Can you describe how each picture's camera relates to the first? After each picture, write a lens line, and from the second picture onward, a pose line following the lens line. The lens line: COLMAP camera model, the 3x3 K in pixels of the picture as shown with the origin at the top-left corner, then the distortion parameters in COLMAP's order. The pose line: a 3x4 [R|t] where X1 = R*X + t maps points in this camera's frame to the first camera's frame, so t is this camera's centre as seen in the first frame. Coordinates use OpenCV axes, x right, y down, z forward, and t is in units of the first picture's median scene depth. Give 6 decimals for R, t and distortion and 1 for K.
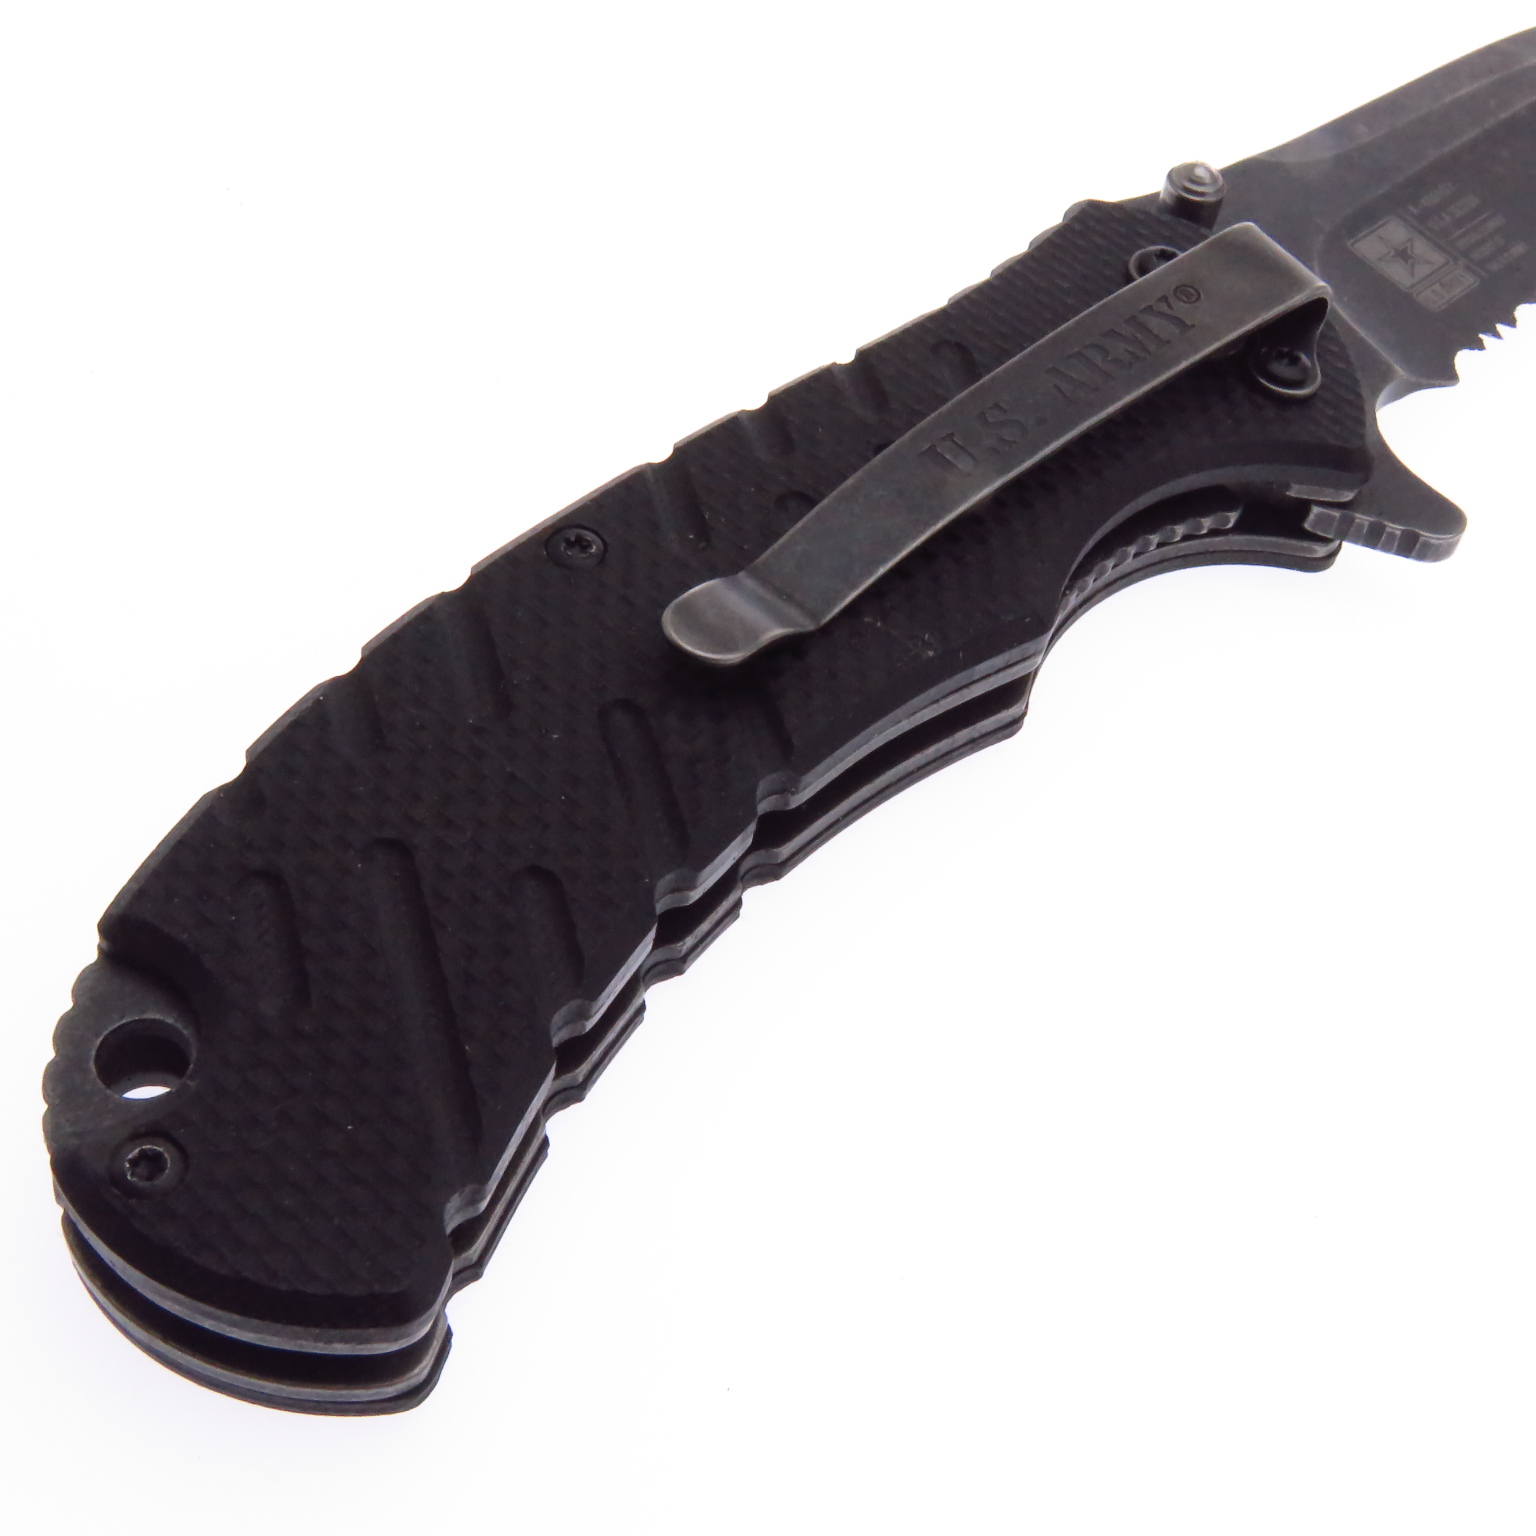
lens RADIAL K [[2342.5, 0, 768.0], [0, 2342.5, 768.0], [0, 0, 1]] dist [-0.014860, -0.017488]
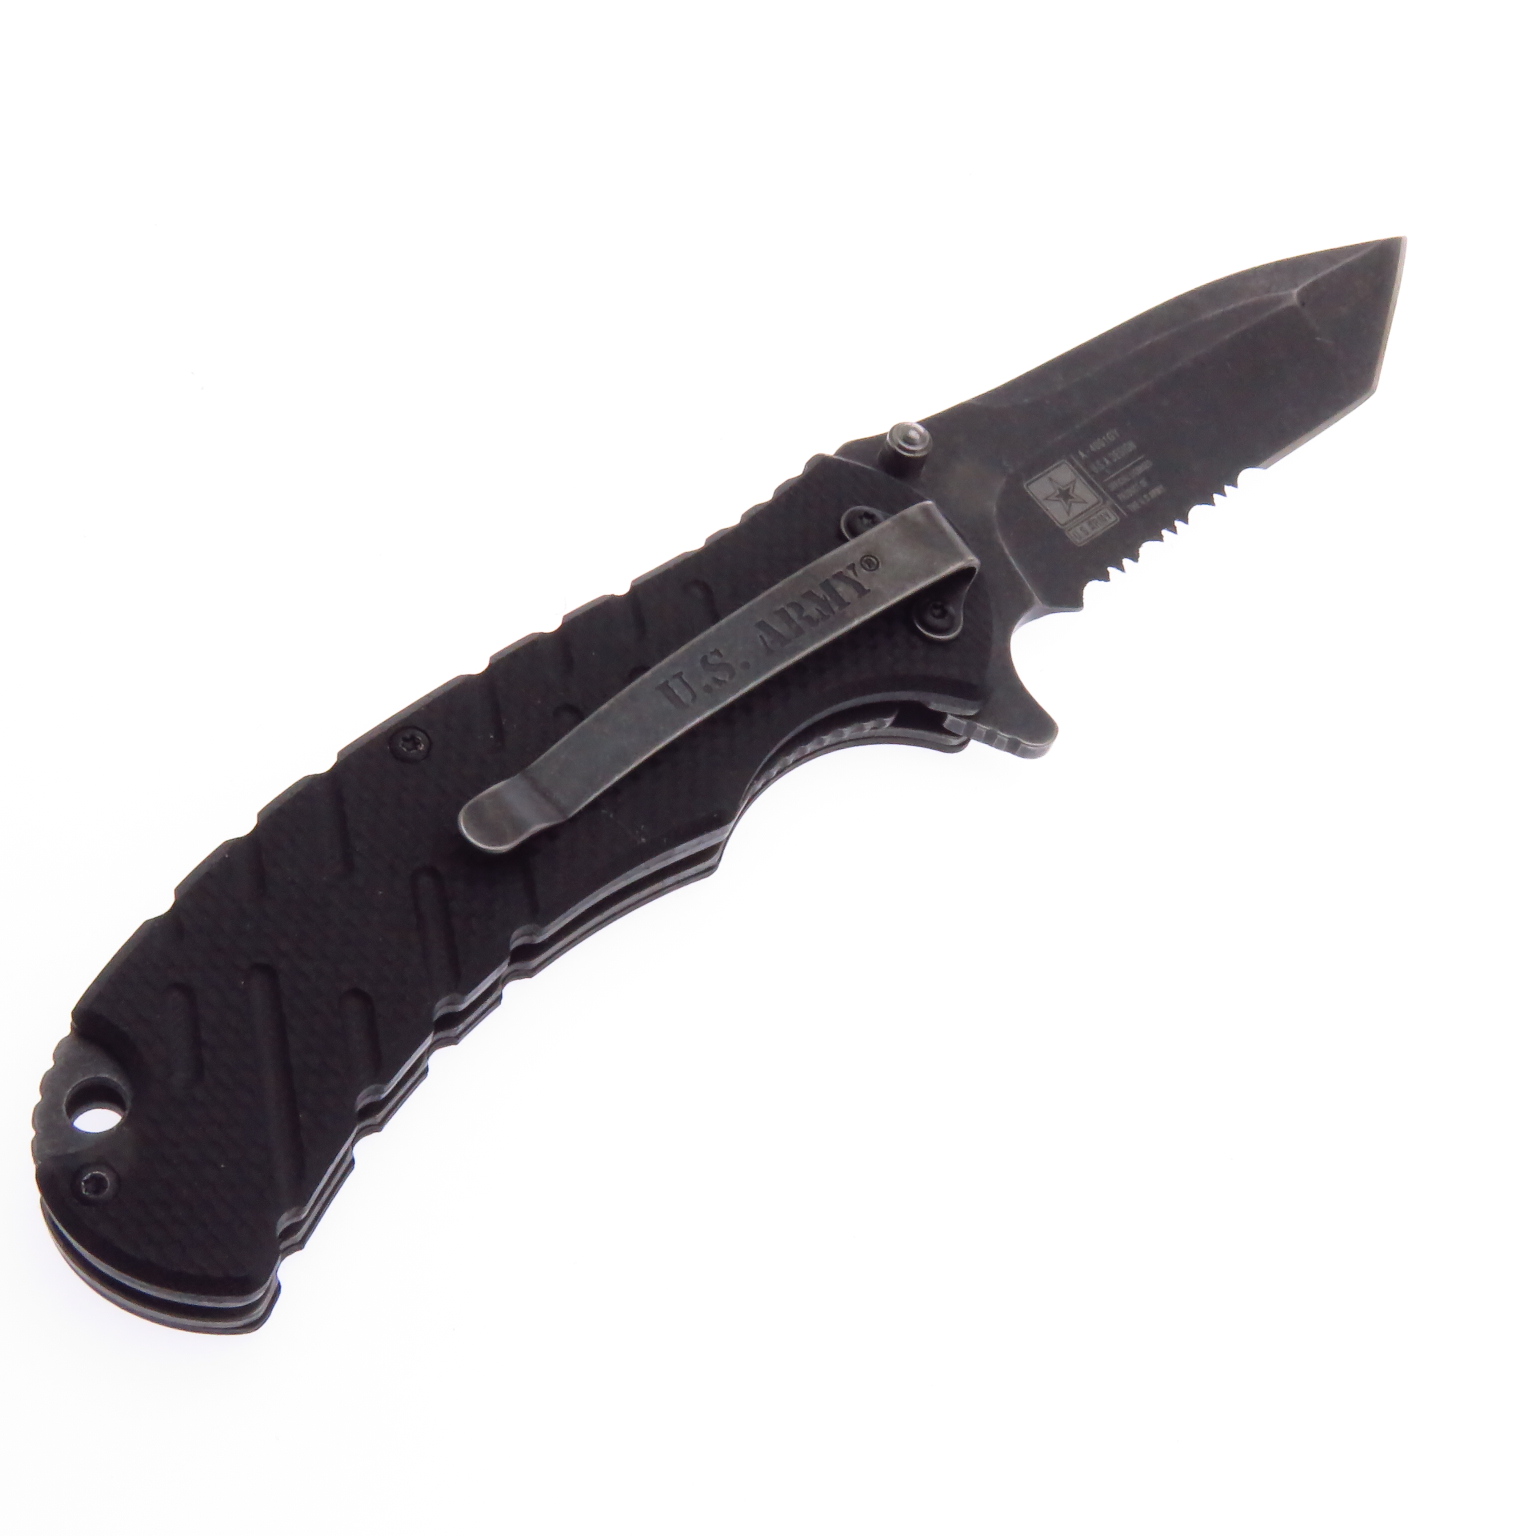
lens RADIAL K [[2342.5, 0, 768.0], [0, 2342.5, 768.0], [0, 0, 1]] dist [-0.014860, -0.017488]
pose [[0.996136, 0.086631, 0.014460, 0.122352], [-0.087819, 0.984916, 0.149092, -0.320812], [-0.001326, -0.149785, 0.988718, -0.454577]]
